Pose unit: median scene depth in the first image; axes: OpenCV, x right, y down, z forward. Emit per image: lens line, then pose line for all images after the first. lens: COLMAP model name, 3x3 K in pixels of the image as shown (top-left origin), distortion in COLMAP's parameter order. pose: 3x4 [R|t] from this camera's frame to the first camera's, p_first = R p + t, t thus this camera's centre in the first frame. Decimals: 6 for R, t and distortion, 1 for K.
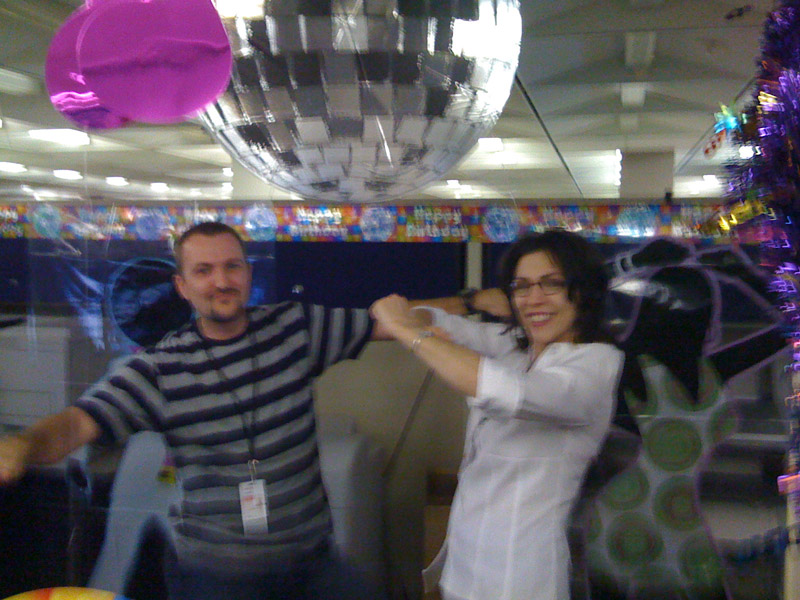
lens RADIAL K [[855.0, 0, 408.5], [0, 855.0, 328.2], [0, 0, 1]] dist [-0.025496, 0.000000]
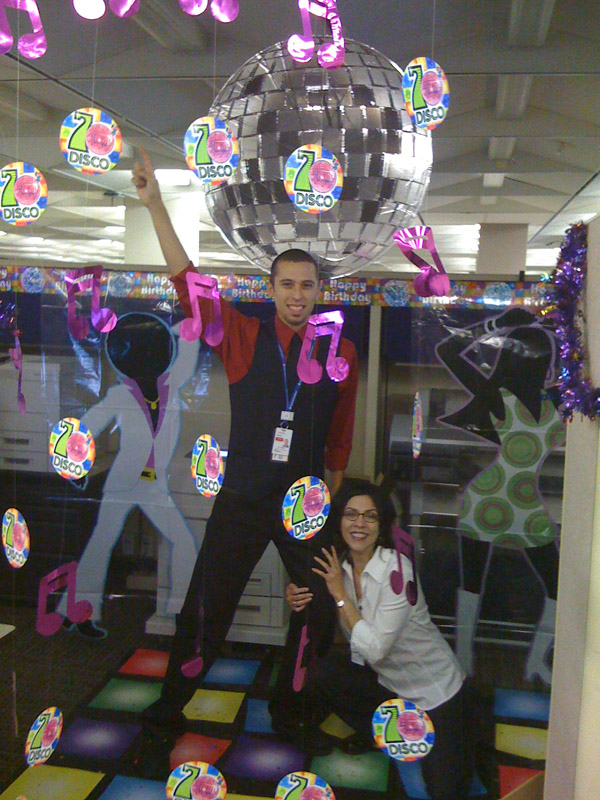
lens RADIAL K [[855.0, 0, 292.7], [0, 855.0, 411.2], [0, 0, 1]] dist [-0.025496, 0.000000]
pose [[0.998938, 0.020311, 0.041347, -0.102964], [-0.021549, 0.999326, 0.029713, 0.025869], [-0.040715, -0.030573, 0.998703, -0.320854]]
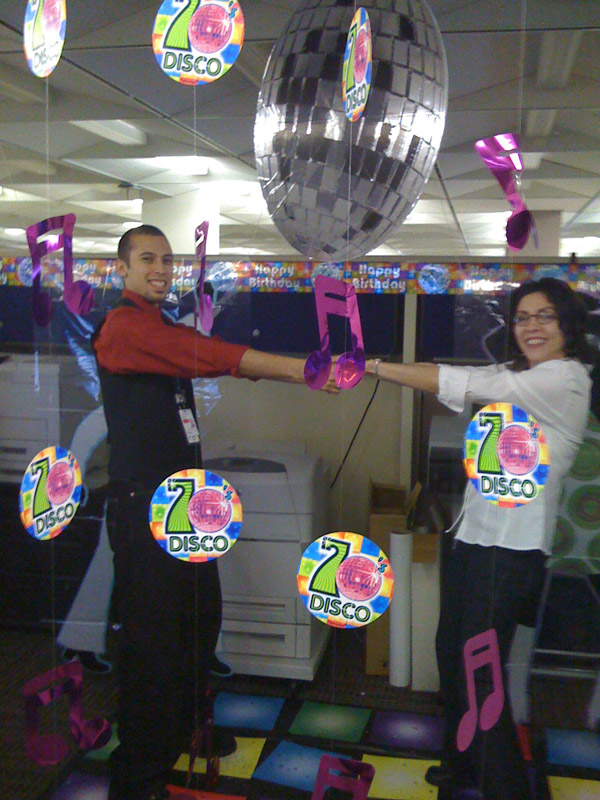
lens RADIAL K [[855.0, 0, 294.4], [0, 855.0, 392.5], [0, 0, 1]] dist [-0.025496, 0.000000]
pose [[0.999876, 0.009065, 0.012880, -0.096270], [-0.009231, 0.999874, 0.012913, 0.020833], [-0.012761, -0.013031, 0.999834, -0.170537]]
